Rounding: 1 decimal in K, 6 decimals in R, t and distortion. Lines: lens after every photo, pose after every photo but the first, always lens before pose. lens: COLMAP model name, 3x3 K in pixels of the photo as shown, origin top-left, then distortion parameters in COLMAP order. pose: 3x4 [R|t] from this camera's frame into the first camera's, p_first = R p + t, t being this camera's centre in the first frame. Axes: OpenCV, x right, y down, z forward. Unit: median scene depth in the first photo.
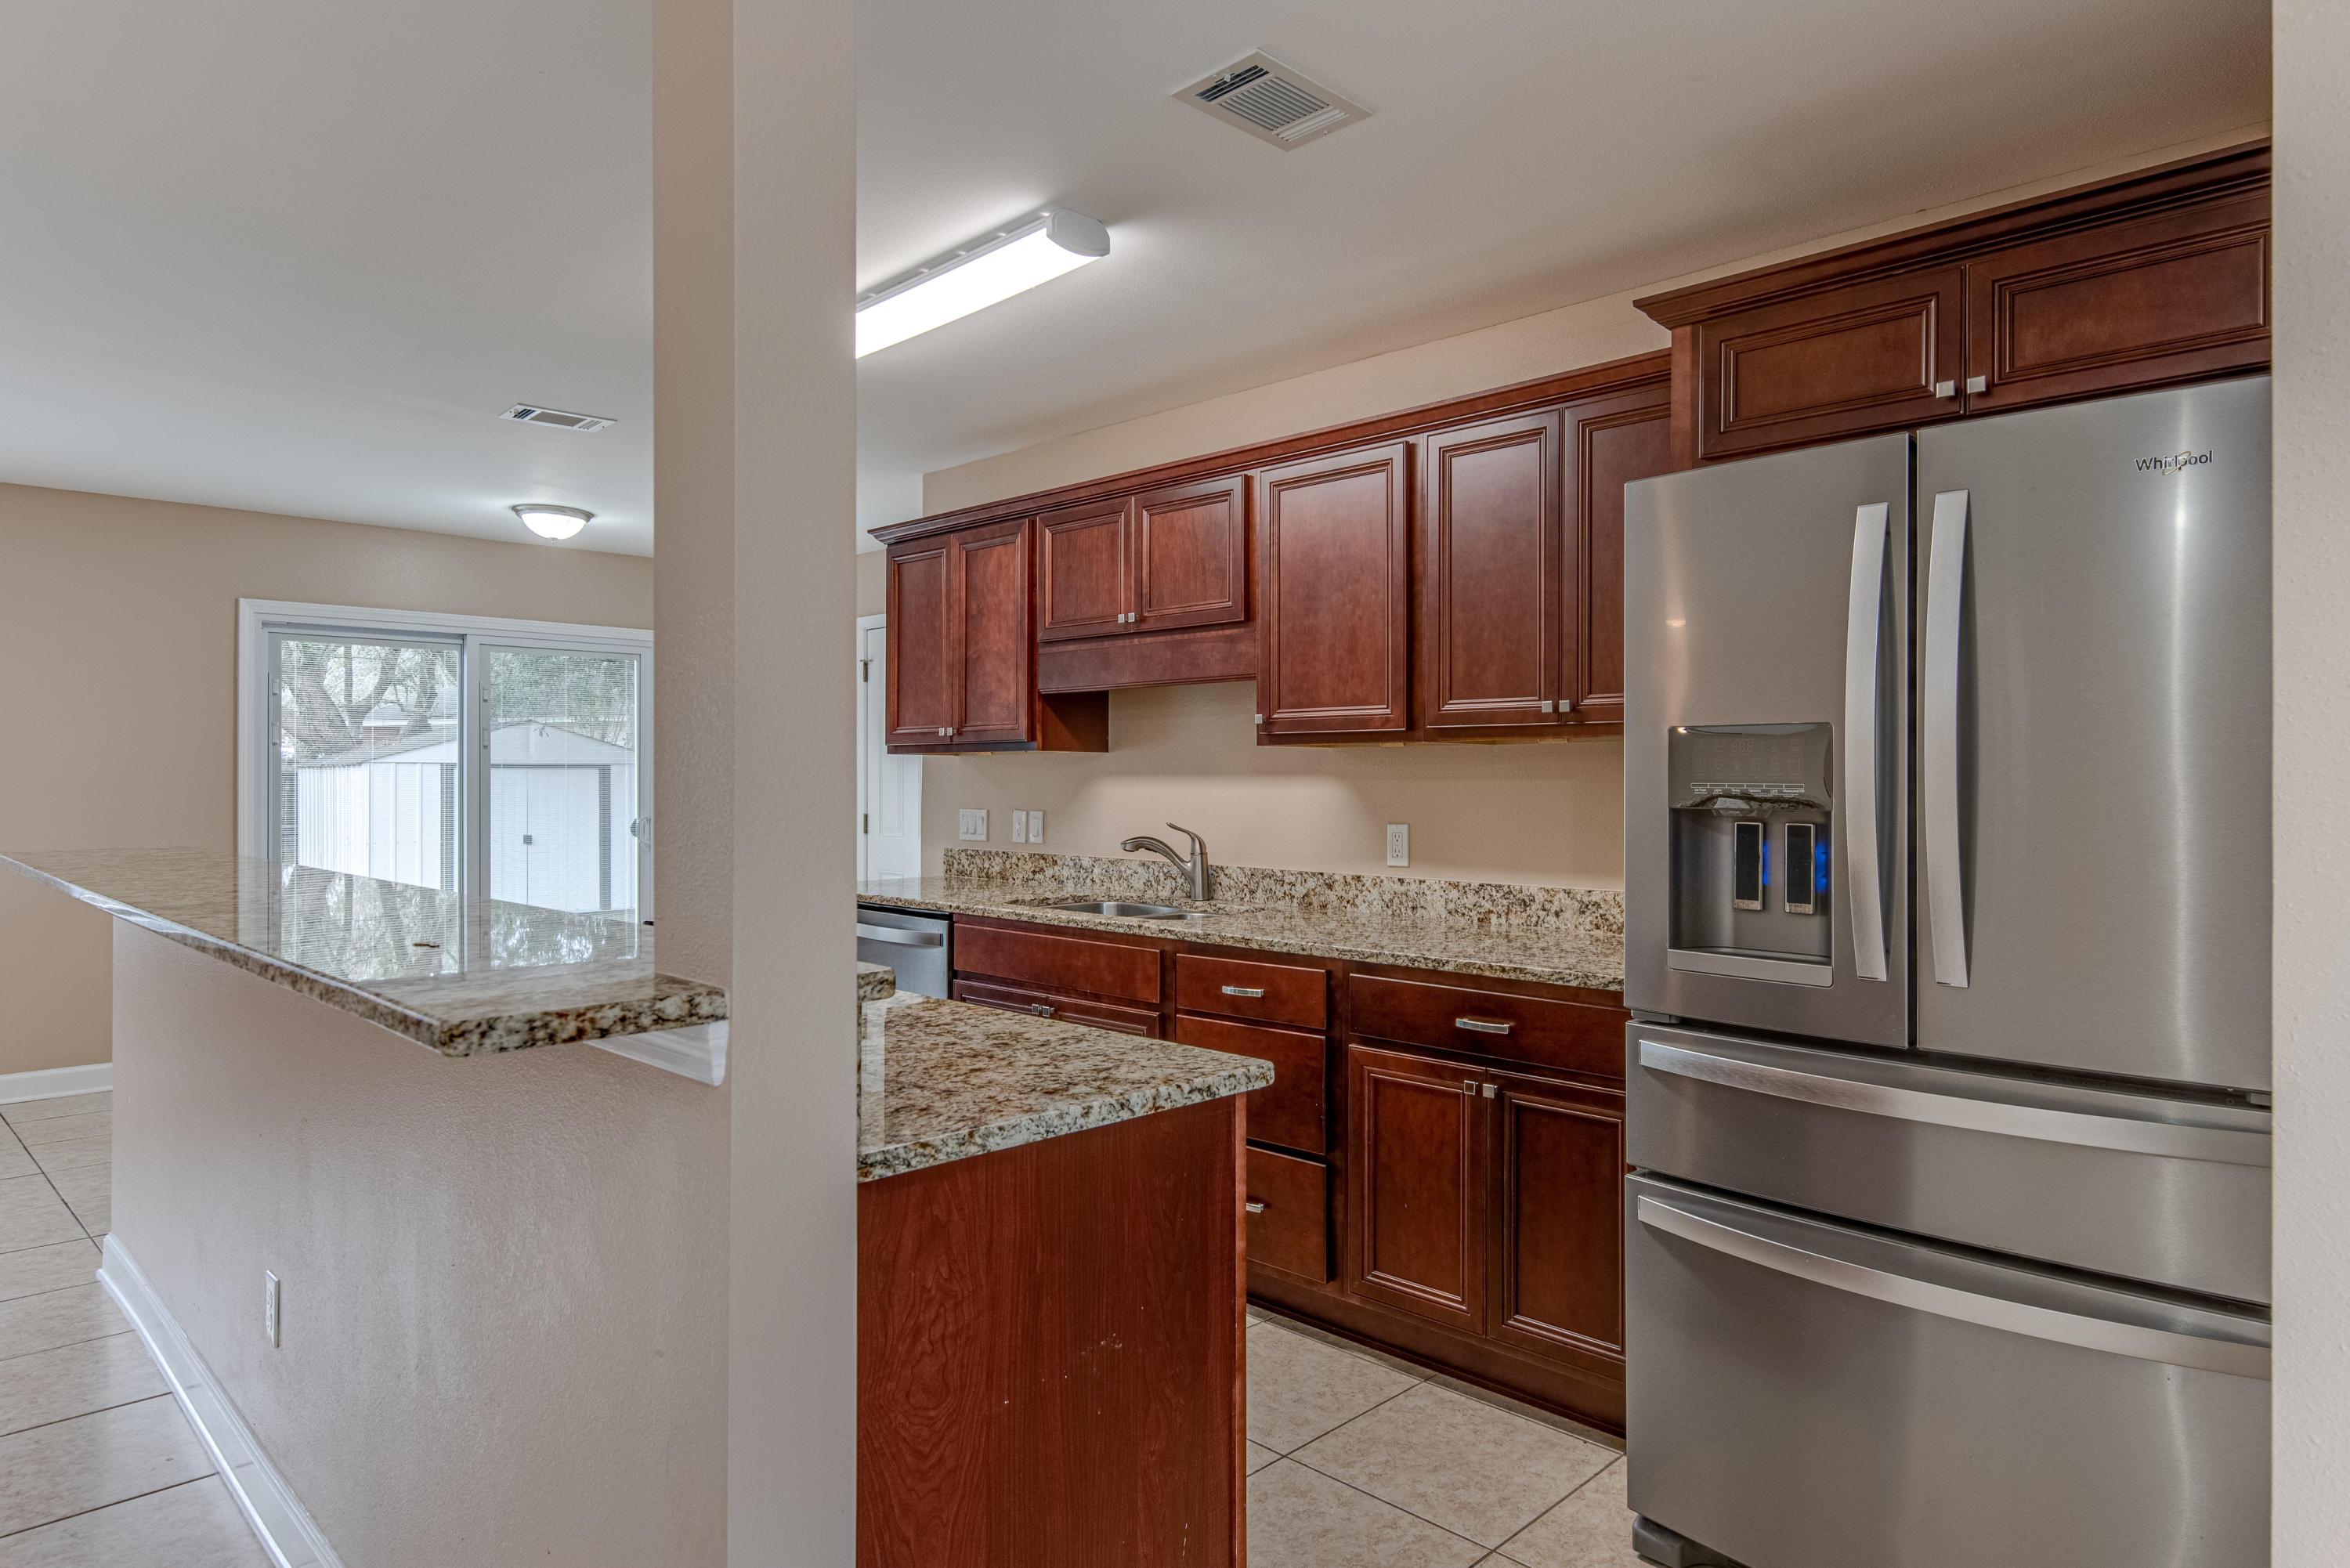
lens RADIAL K [[1410.4, 0, 1172.8], [0, 1410.4, 762.4], [0, 0, 1]] dist [0.016183, -0.005336]
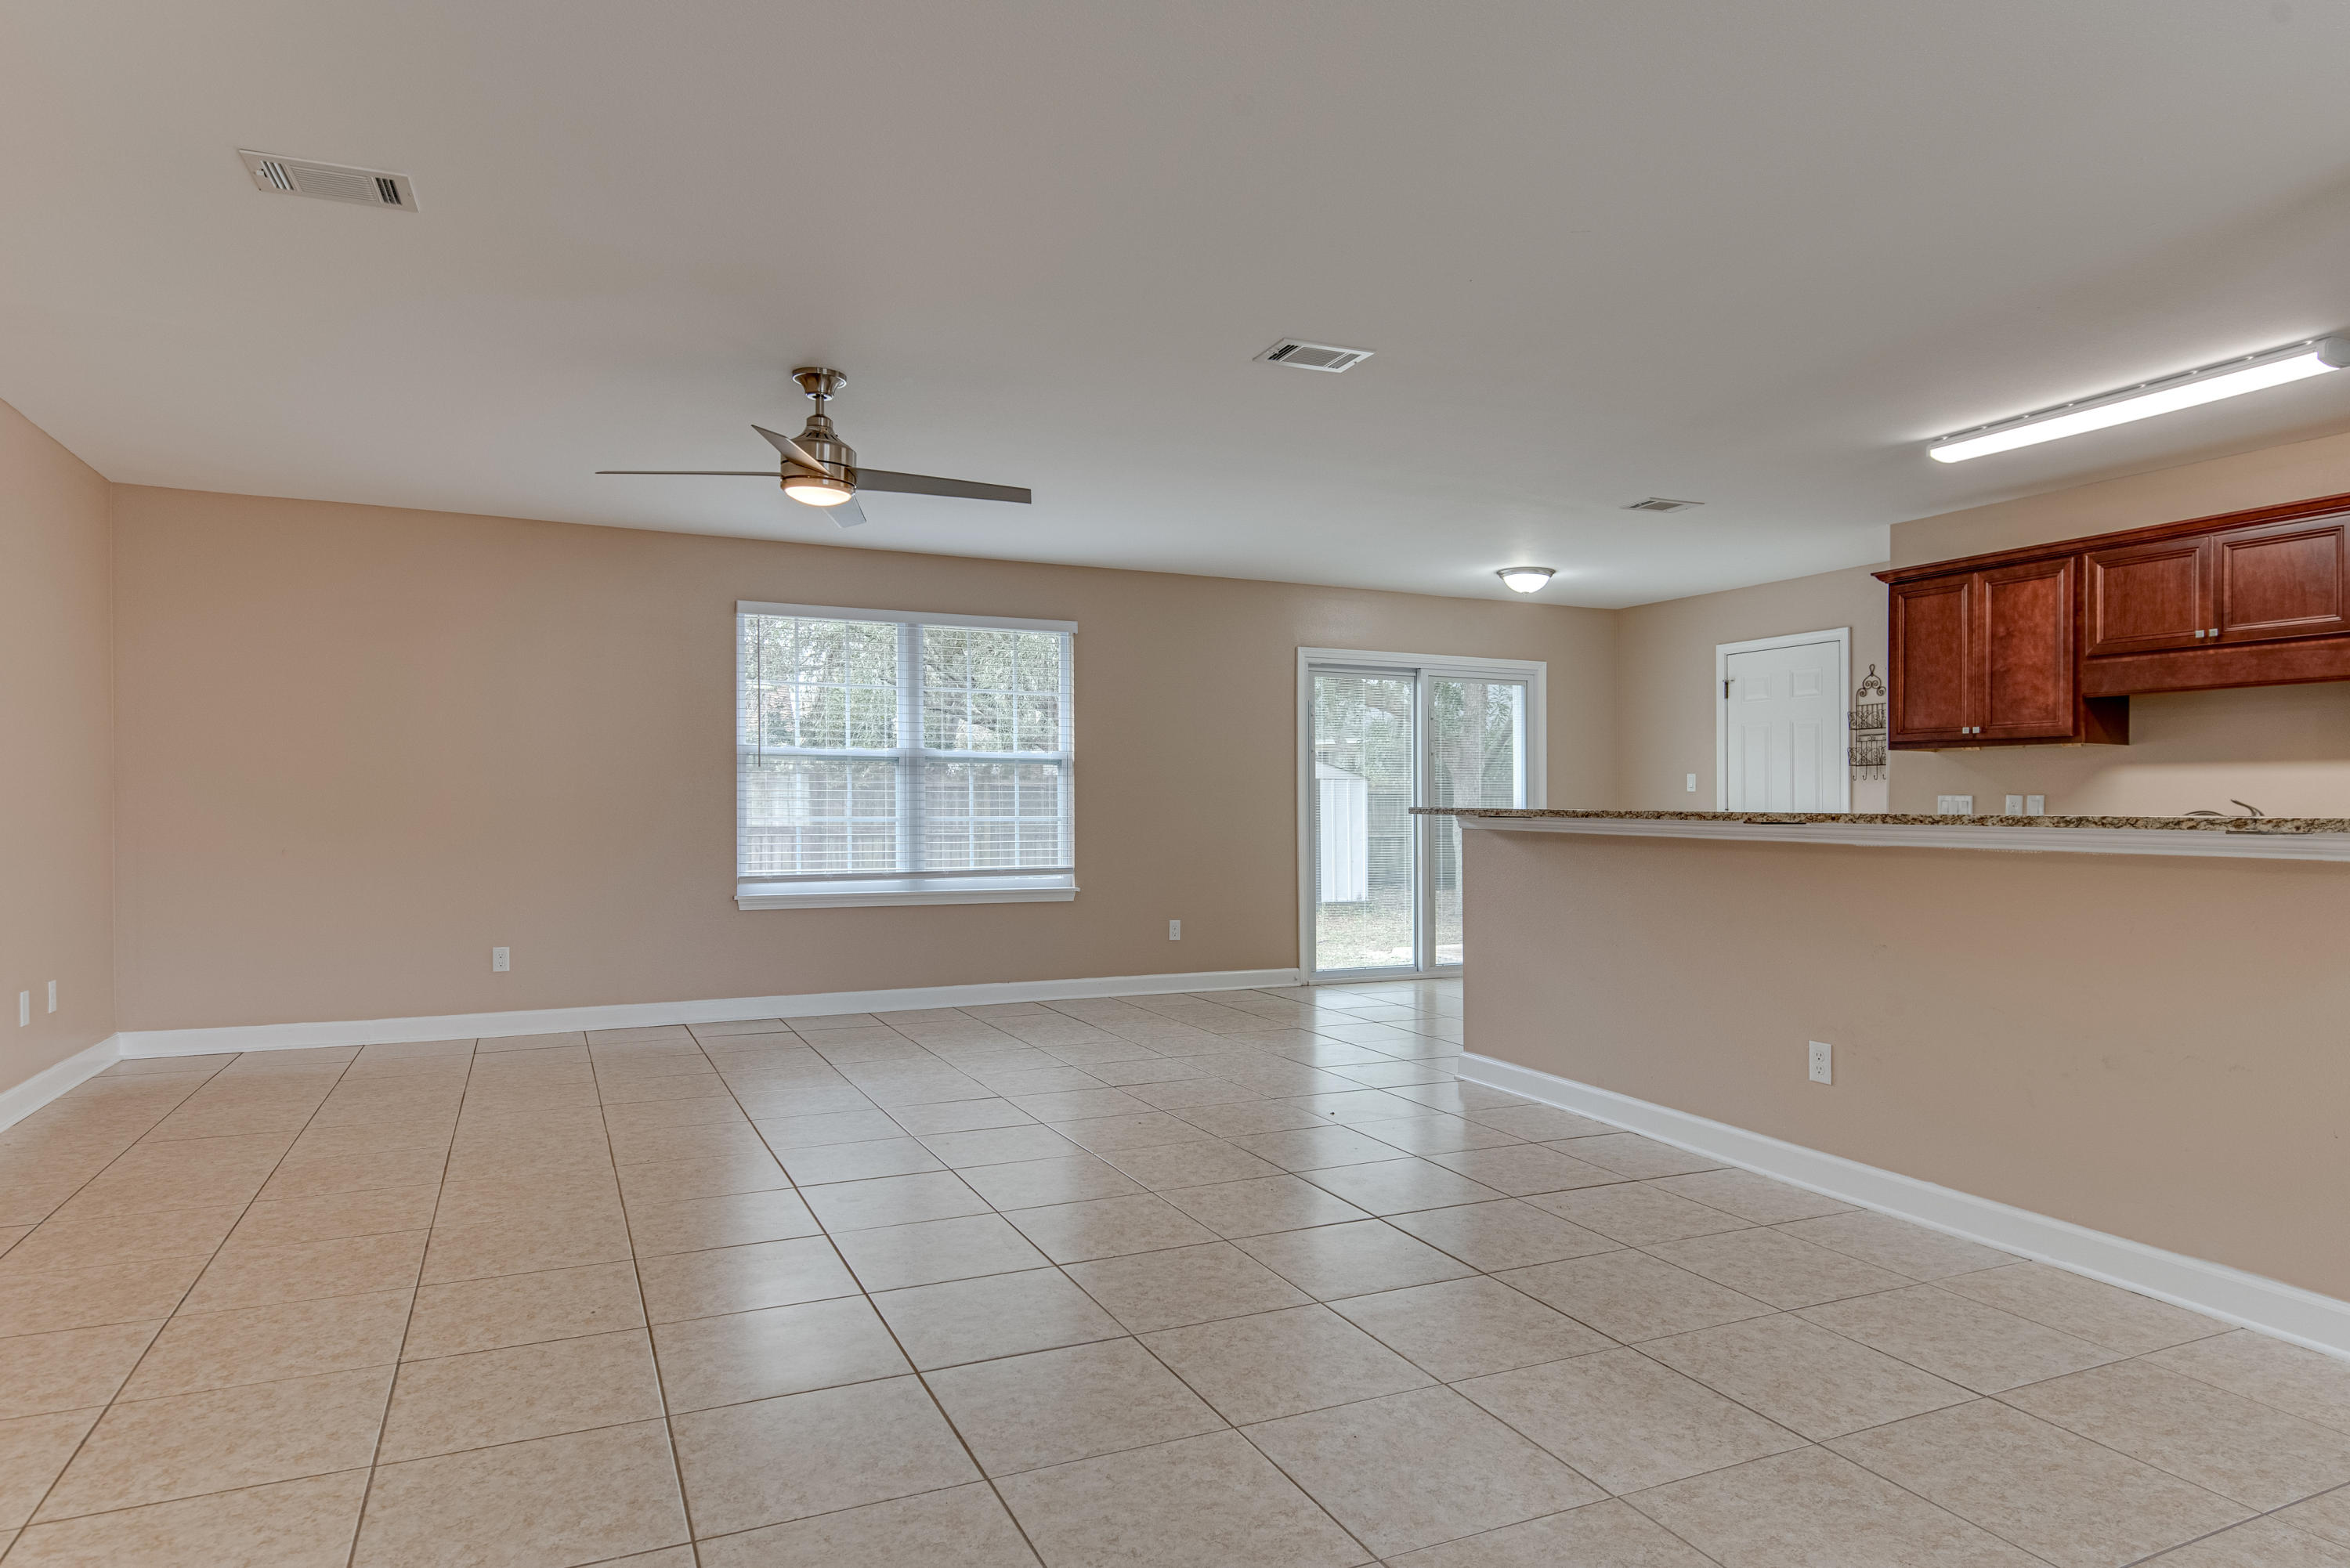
lens RADIAL K [[1362.7, 0, 1161.7], [0, 1362.7, 827.8], [0, 0, 1]] dist [0.015864, -0.006880]
pose [[0.938120, 0.008379, -0.346209, -0.439804], [0.002207, 0.999542, 0.030171, 0.028536], [0.346303, -0.029068, 0.937672, -0.429572]]
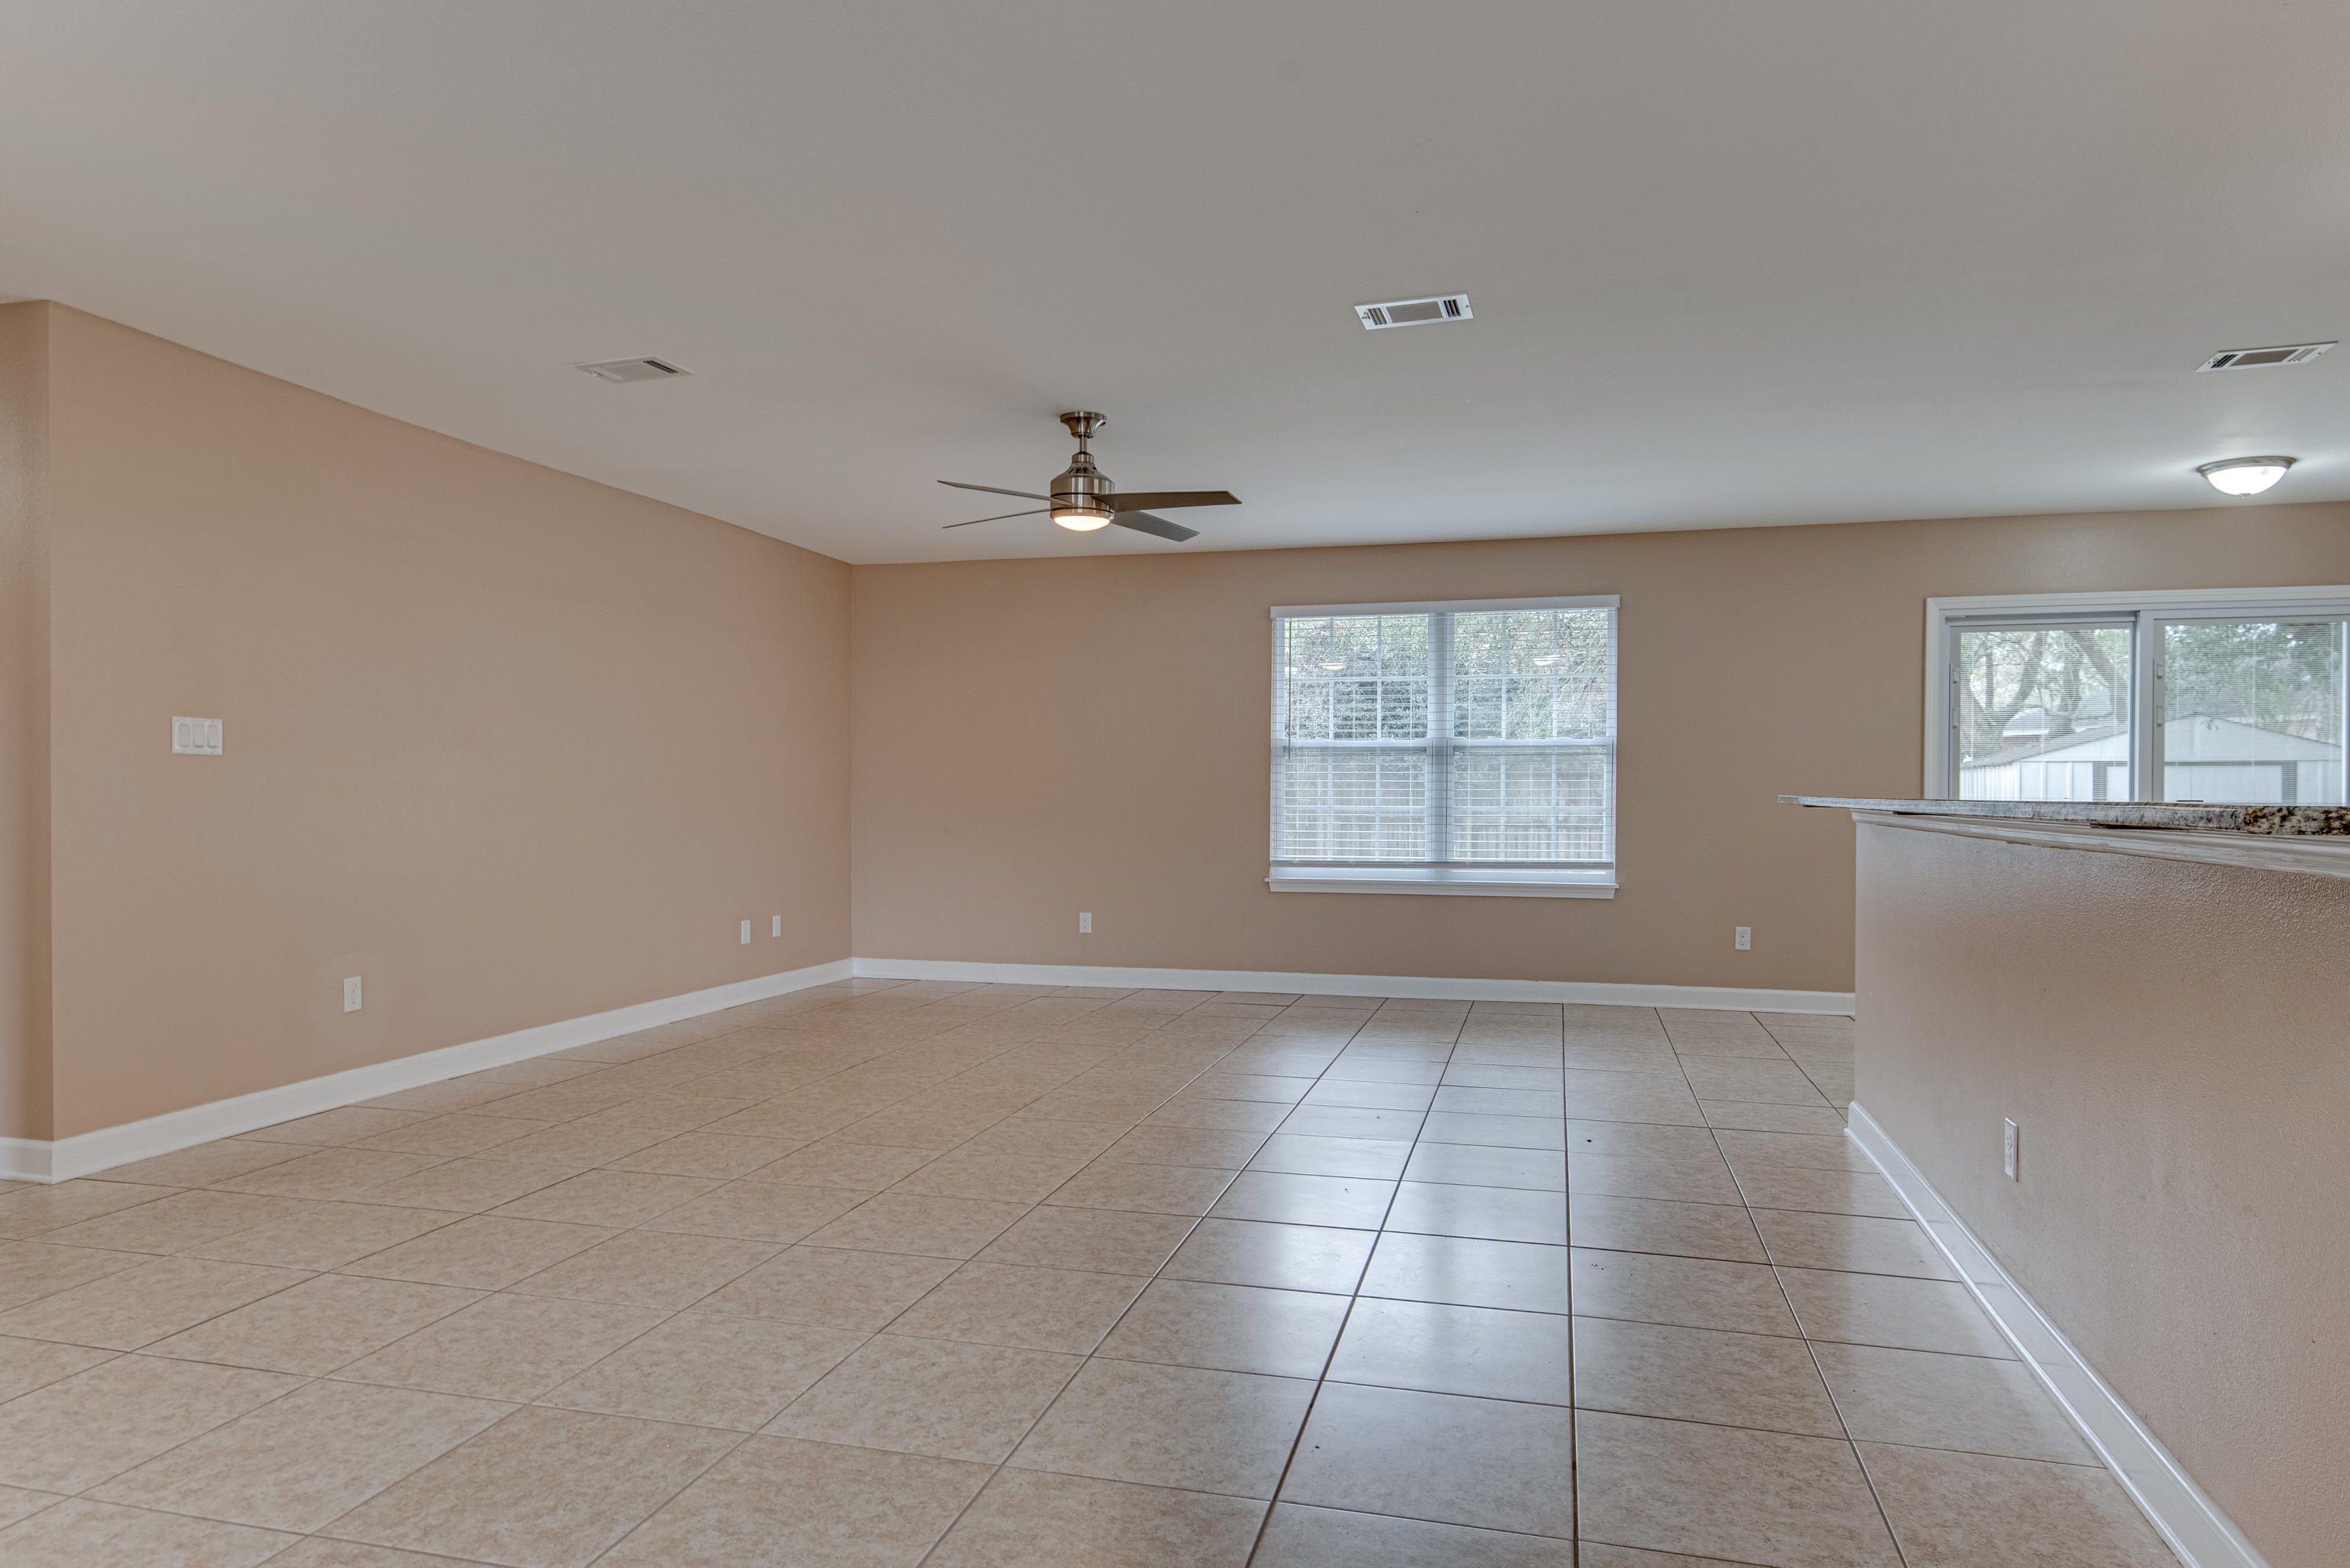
lens RADIAL K [[1412.3, 0, 1181.9], [0, 1412.3, 814.9], [0, 0, 1]] dist [0.008102, -0.003639]
pose [[0.505041, 0.011908, -0.863013, 0.024619], [0.011039, 0.999734, 0.020255, 0.037317], [0.863025, -0.019757, 0.504776, -0.114335]]
